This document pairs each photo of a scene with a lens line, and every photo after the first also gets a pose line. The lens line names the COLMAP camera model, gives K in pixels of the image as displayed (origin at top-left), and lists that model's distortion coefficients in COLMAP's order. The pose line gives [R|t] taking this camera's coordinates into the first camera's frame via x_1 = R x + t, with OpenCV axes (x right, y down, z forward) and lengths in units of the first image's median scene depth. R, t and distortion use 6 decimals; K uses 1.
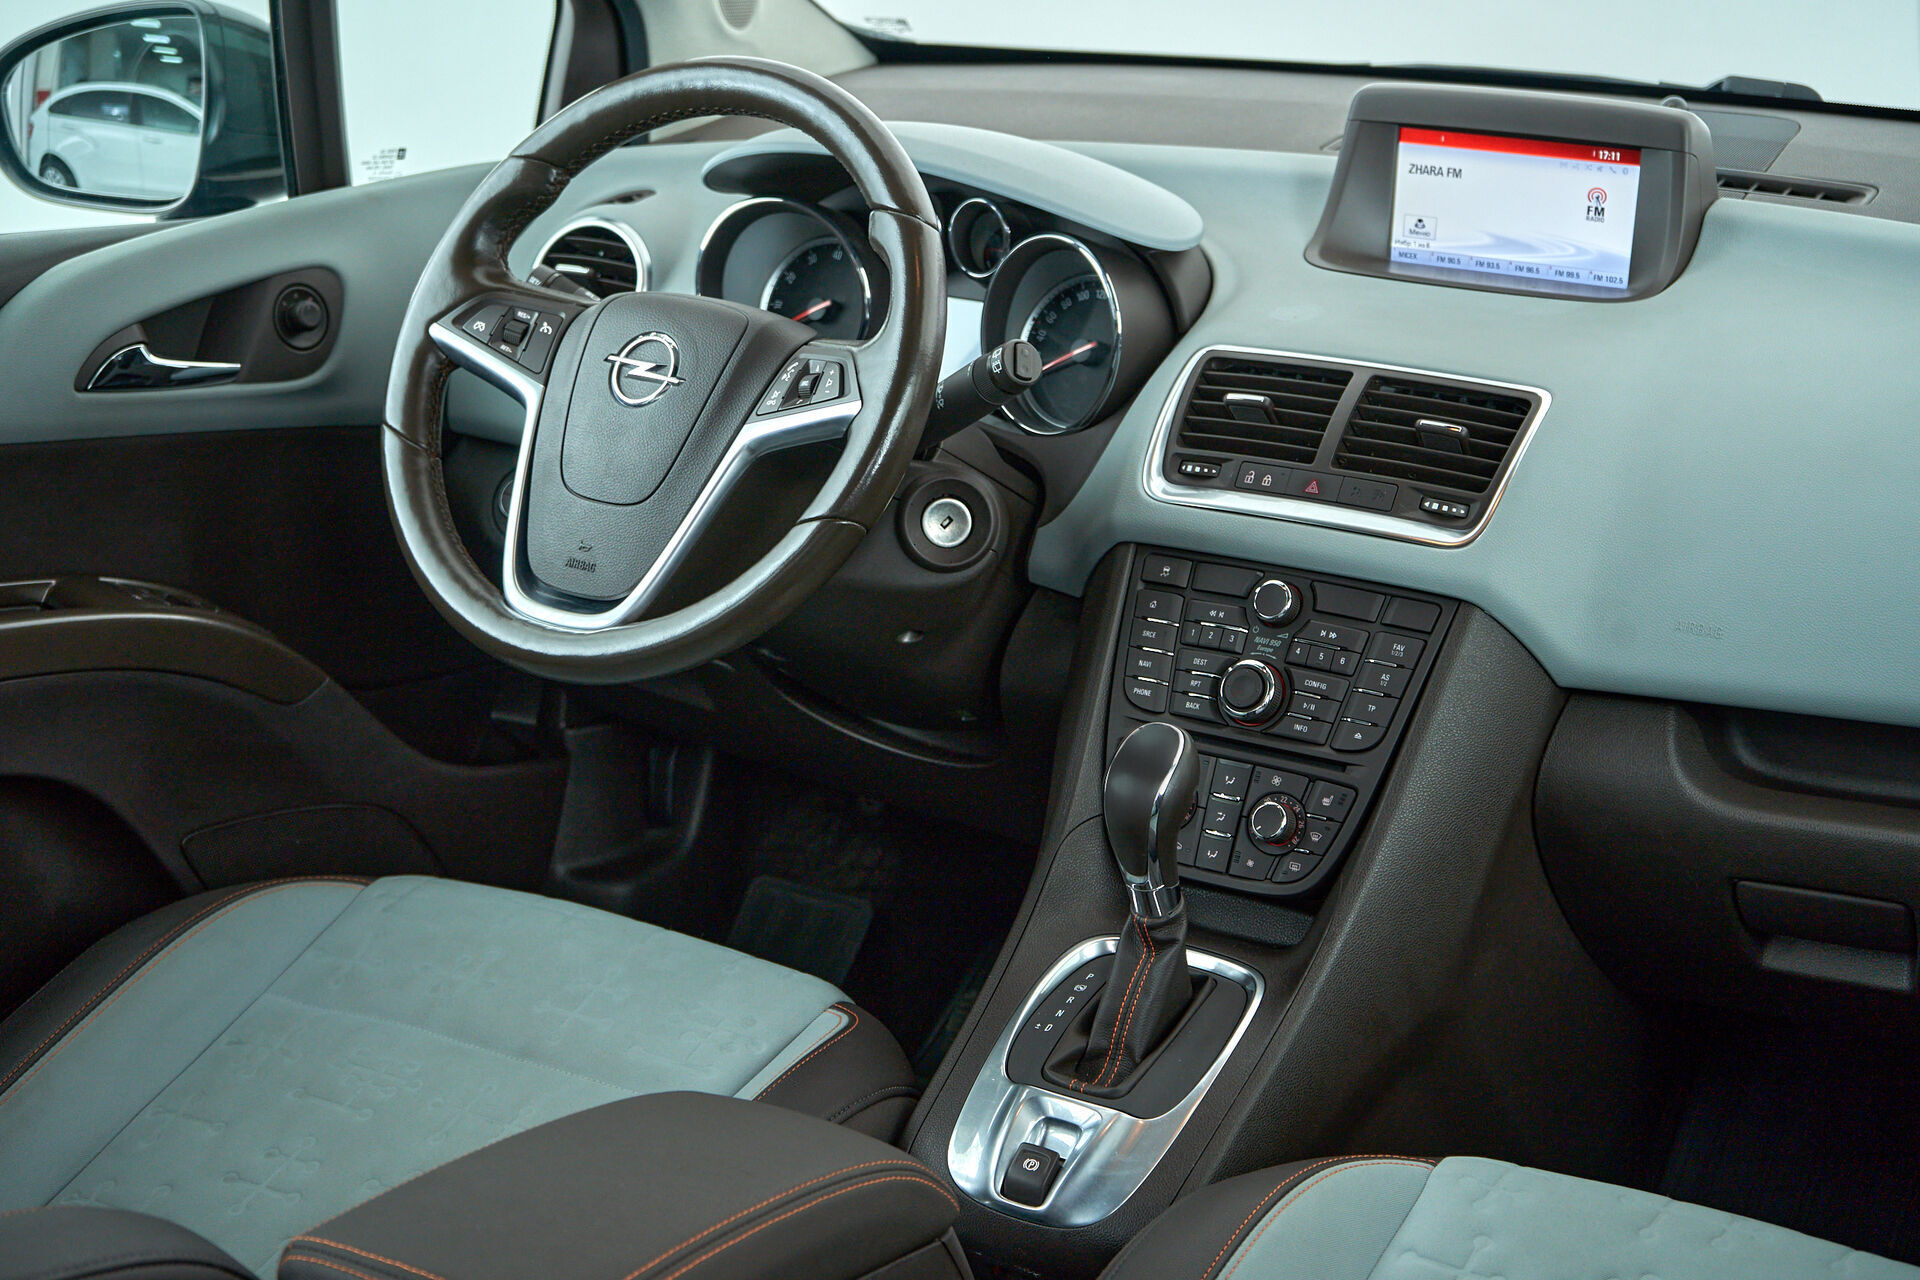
lens RADIAL K [[3206.5, 0, 964.0], [0, 3206.5, 639.9], [0, 0, 1]] dist [0.018779, 0.000000]
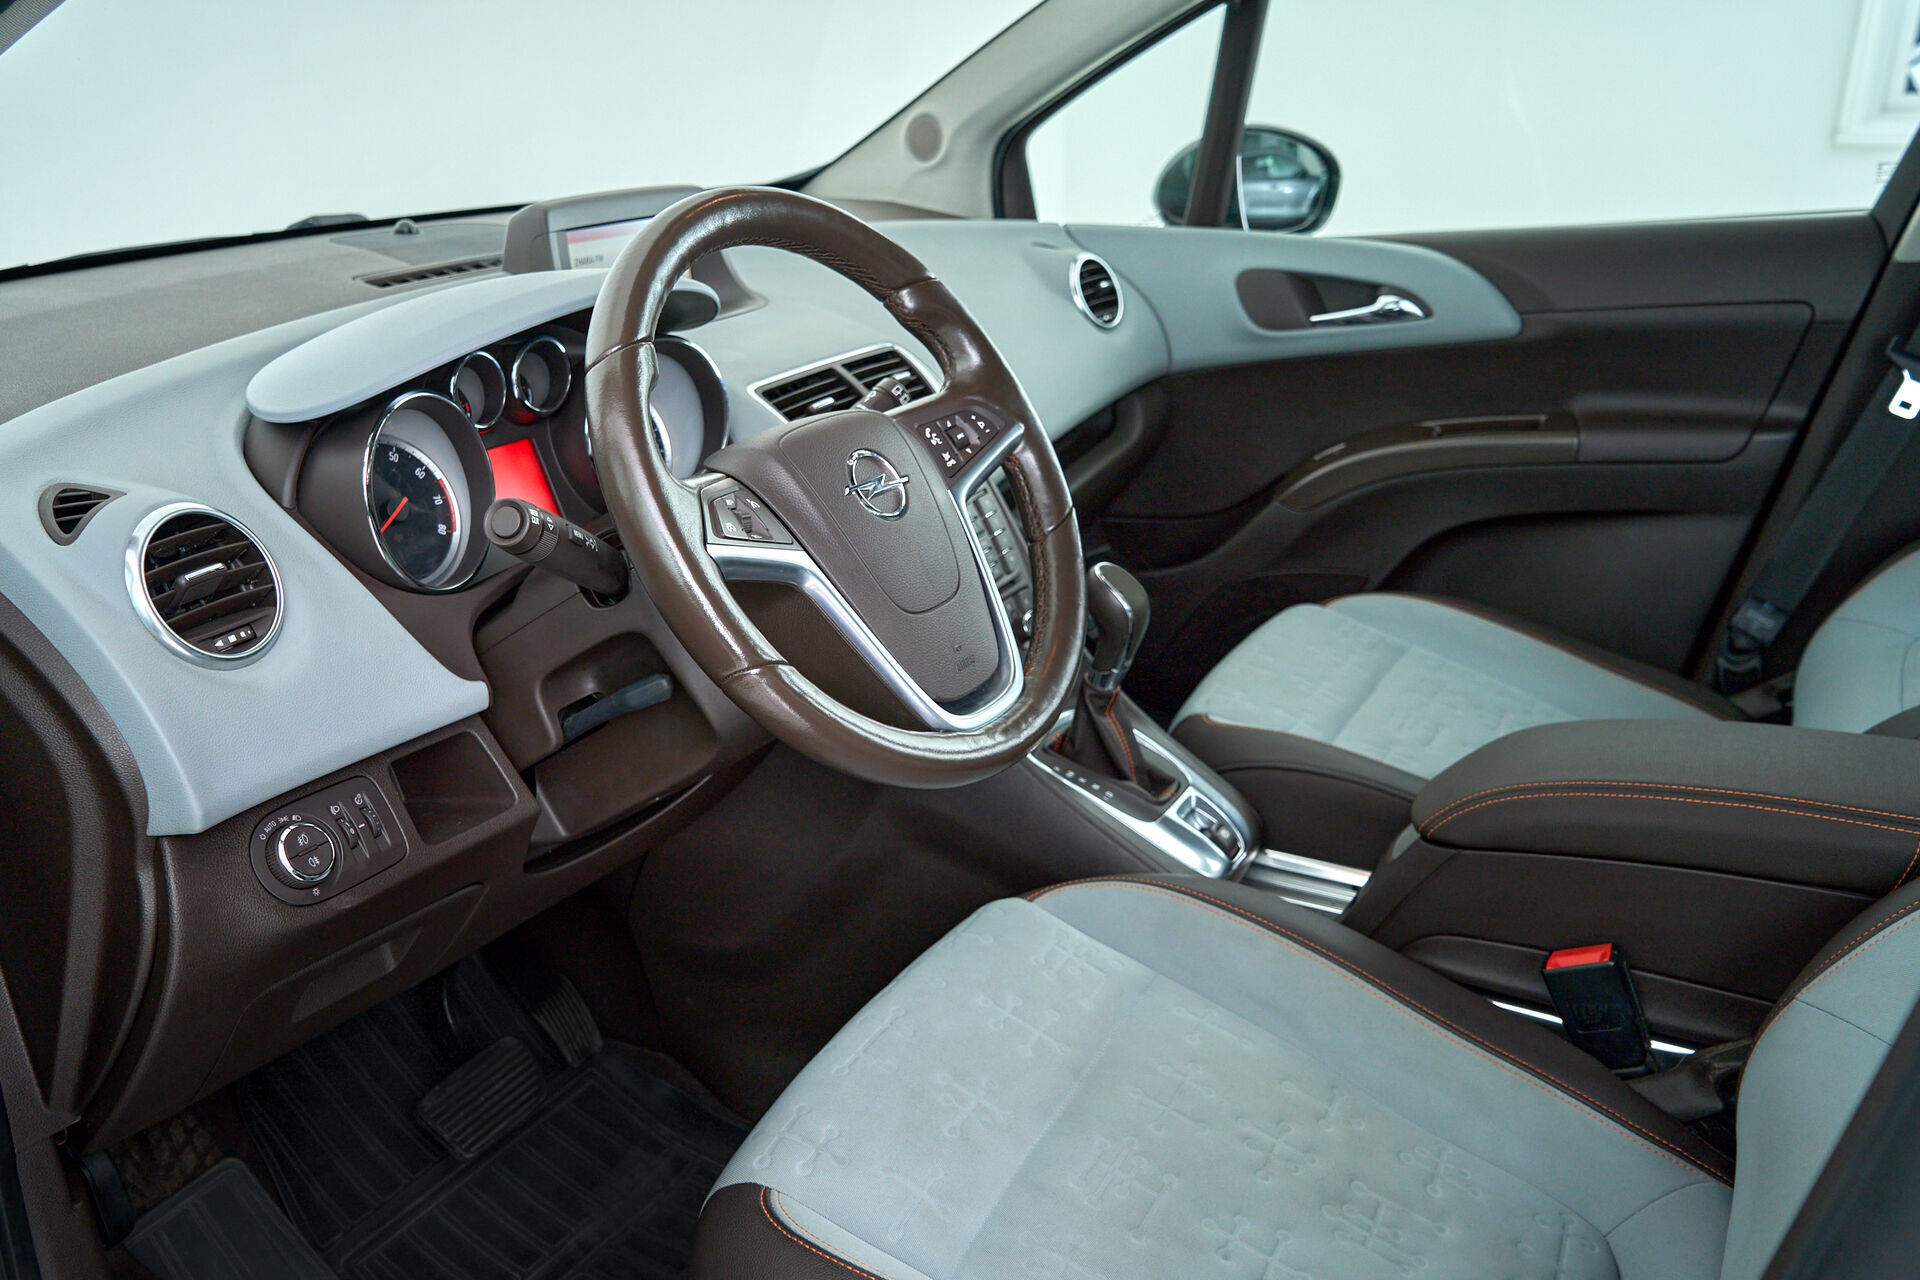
lens RADIAL K [[1568.7, 0, 958.9], [0, 1568.7, 641.0], [0, 0, 1]] dist [0.014049, -0.014308]
pose [[-0.071467, -0.355442, 0.931962, -0.564300], [0.319259, 0.877045, 0.358979, -0.203644], [-0.944969, 0.323192, 0.050798, 0.919641]]
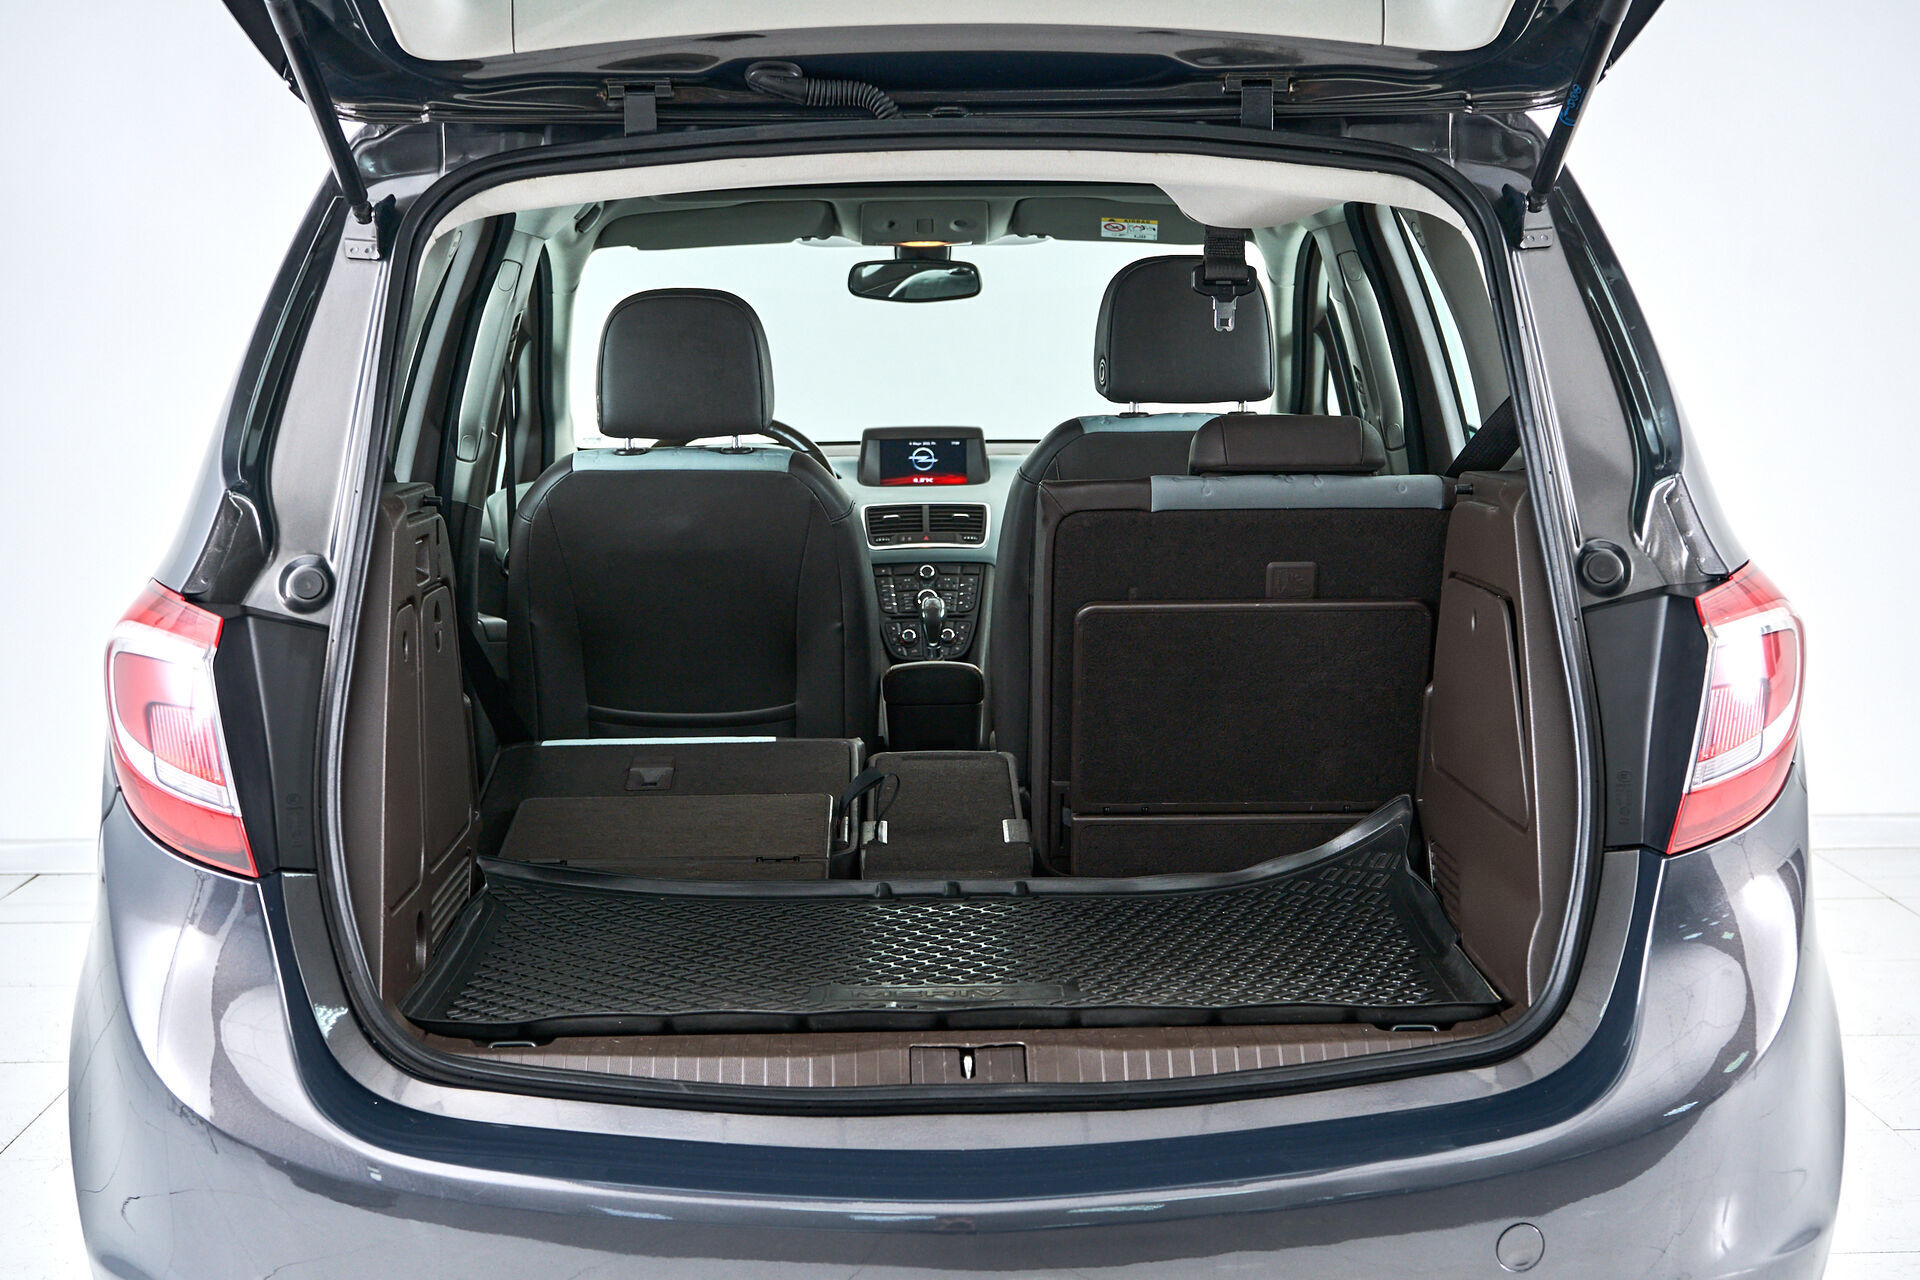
lens RADIAL K [[2917.4, 0, 965.4], [0, 2917.4, 640.5], [0, 0, 1]] dist [0.123181, 0.000000]
pose [[0.829195, -0.074184, 0.554015, -1.360157], [0.188402, 0.970248, -0.152063, 0.460729], [-0.526252, 0.230467, 0.818501, -1.242208]]
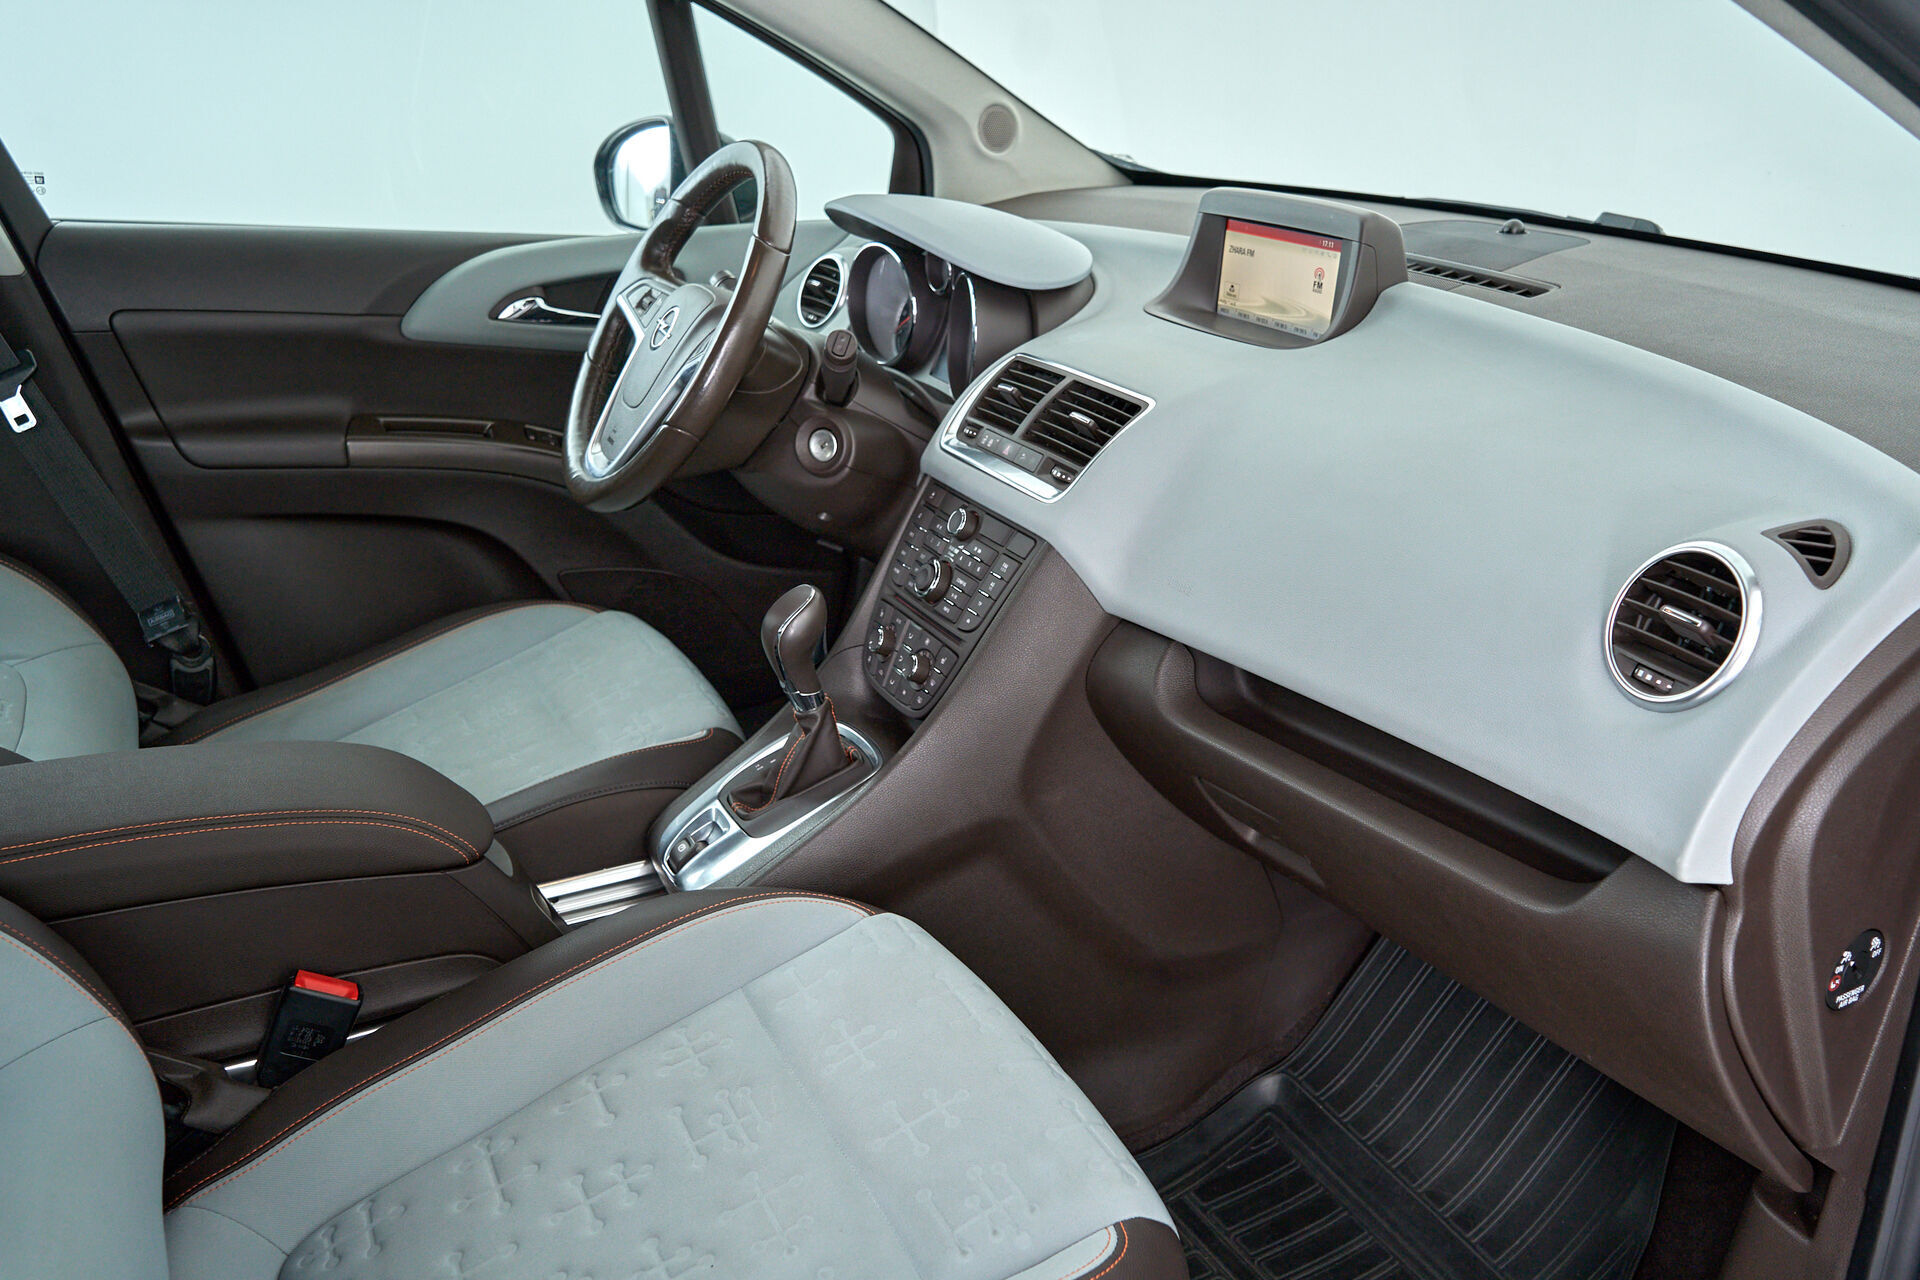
lens RADIAL K [[1568.7, 0, 963.2], [0, 1568.7, 638.3], [0, 0, 1]] dist [0.014049, -0.014308]
pose [[0.863420, 0.183126, -0.470076, 0.420991], [-0.151391, 0.982899, 0.104835, -0.033616], [0.481235, -0.019352, 0.876378, 0.346033]]
